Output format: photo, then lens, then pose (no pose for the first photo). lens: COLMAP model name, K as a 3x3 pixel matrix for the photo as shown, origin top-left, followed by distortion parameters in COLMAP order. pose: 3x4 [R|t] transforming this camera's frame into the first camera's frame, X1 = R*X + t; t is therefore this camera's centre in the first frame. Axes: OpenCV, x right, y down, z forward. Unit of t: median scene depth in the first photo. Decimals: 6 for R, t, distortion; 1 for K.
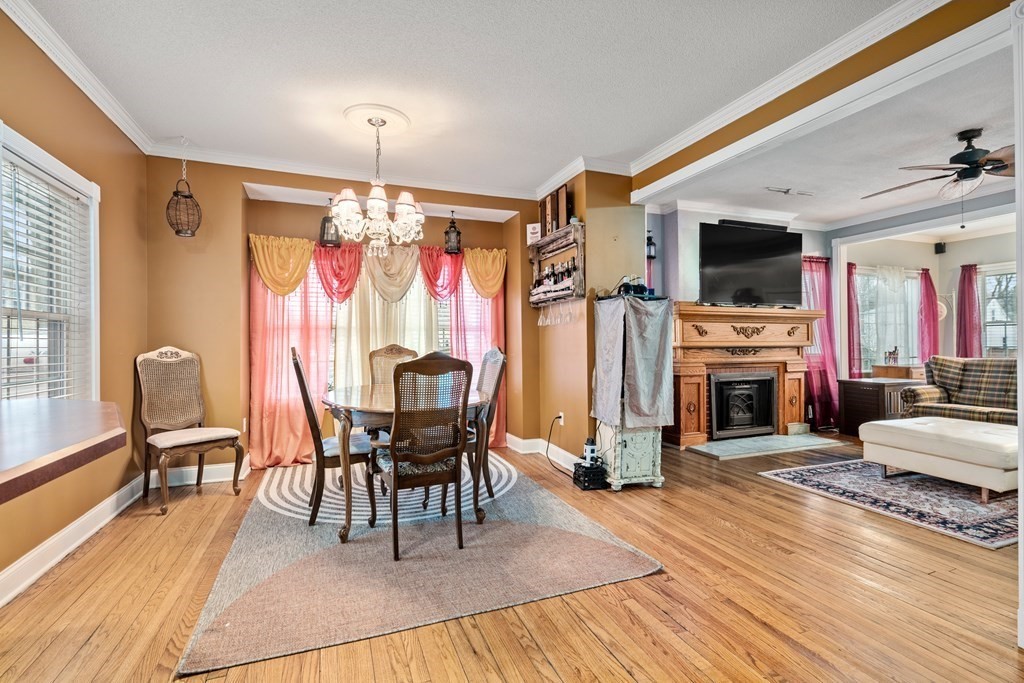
lens RADIAL K [[477.6, 0, 515.3], [0, 477.6, 337.2], [0, 0, 1]] dist [-0.002875, 0.002708]
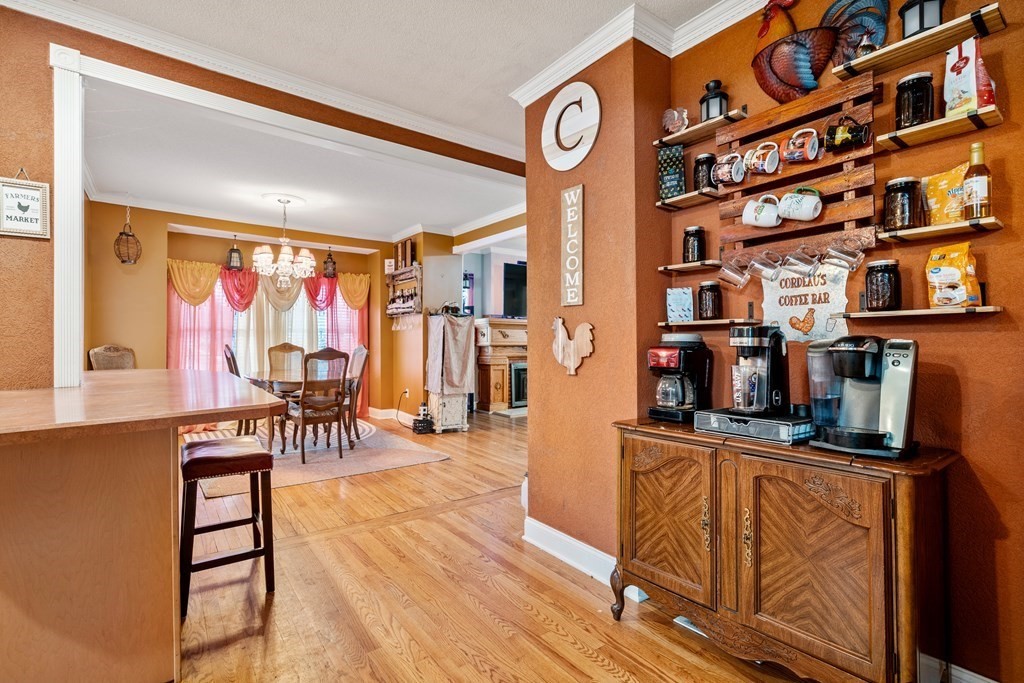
lens RADIAL K [[477.6, 0, 510.8], [0, 477.6, 339.3], [0, 0, 1]] dist [-0.002875, 0.002708]
pose [[0.964575, 0.007911, 0.263690, 0.013568], [-0.010364, 0.999915, 0.007912, -0.012439], [-0.263605, -0.010365, 0.964575, -0.512956]]
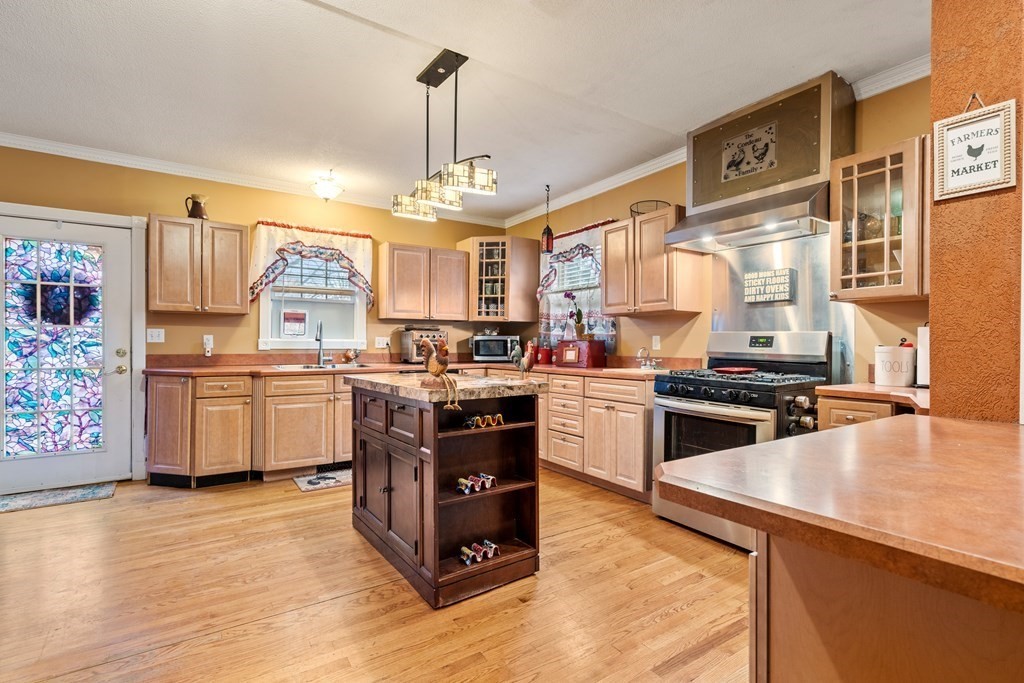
lens RADIAL K [[477.6, 0, 513.5], [0, 477.6, 344.3], [0, 0, 1]] dist [-0.002875, 0.002708]
pose [[0.225876, 0.011318, -0.974090, -0.084304], [-0.001724, 0.999936, 0.011218, -0.007649], [0.974155, -0.000854, 0.225880, -0.303255]]
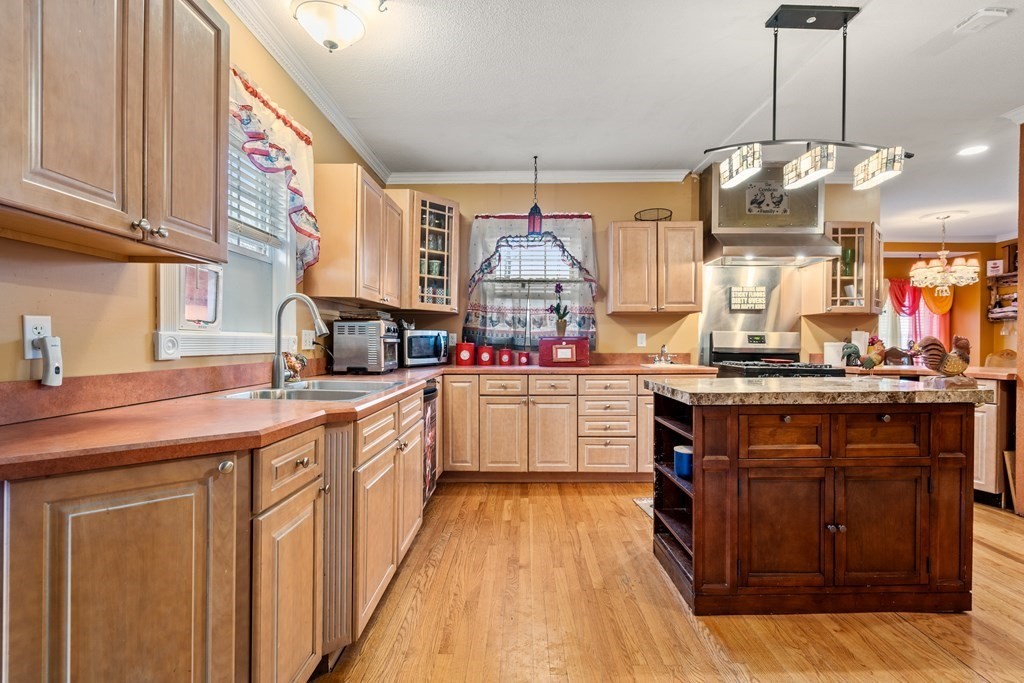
lens RADIAL K [[477.6, 0, 512.9], [0, 477.6, 349.1], [0, 0, 1]] dist [-0.002875, 0.002708]
pose [[0.931191, 0.015914, -0.364184, -0.794884], [-0.007878, 0.999692, 0.023539, -0.003242], [0.364446, -0.019050, 0.931029, -0.851293]]
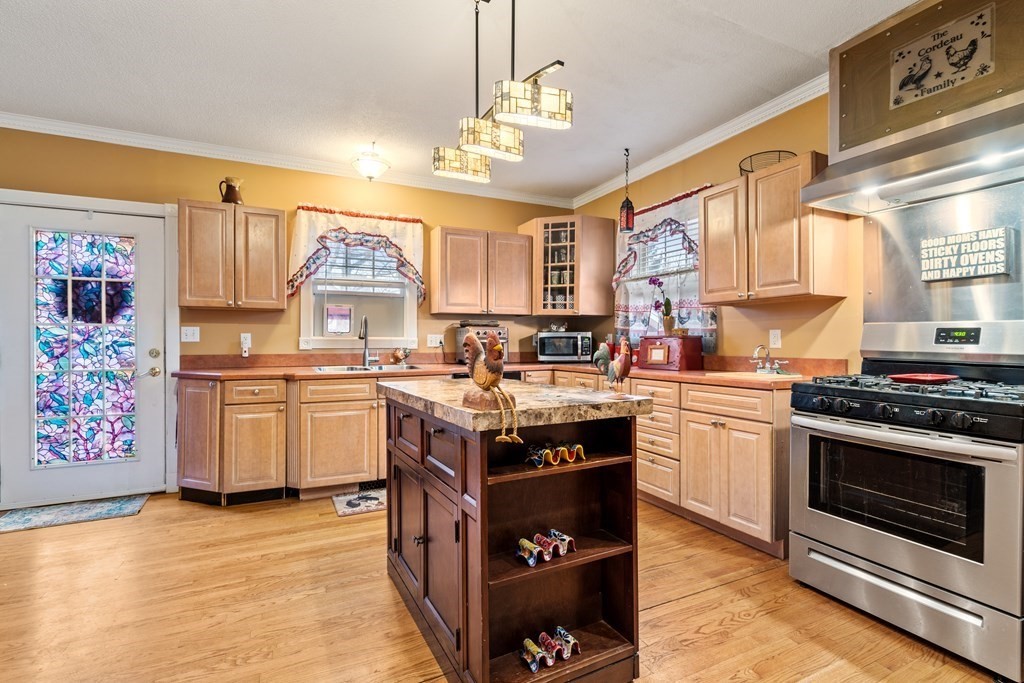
lens RADIAL K [[477.6, 0, 512.2], [0, 477.6, 340.6], [0, 0, 1]] dist [-0.002875, 0.002708]
pose [[0.093018, 0.006544, -0.995643, -0.248210], [0.004726, 0.999964, 0.007014, -0.005132], [0.995653, -0.005358, 0.092984, -0.282121]]
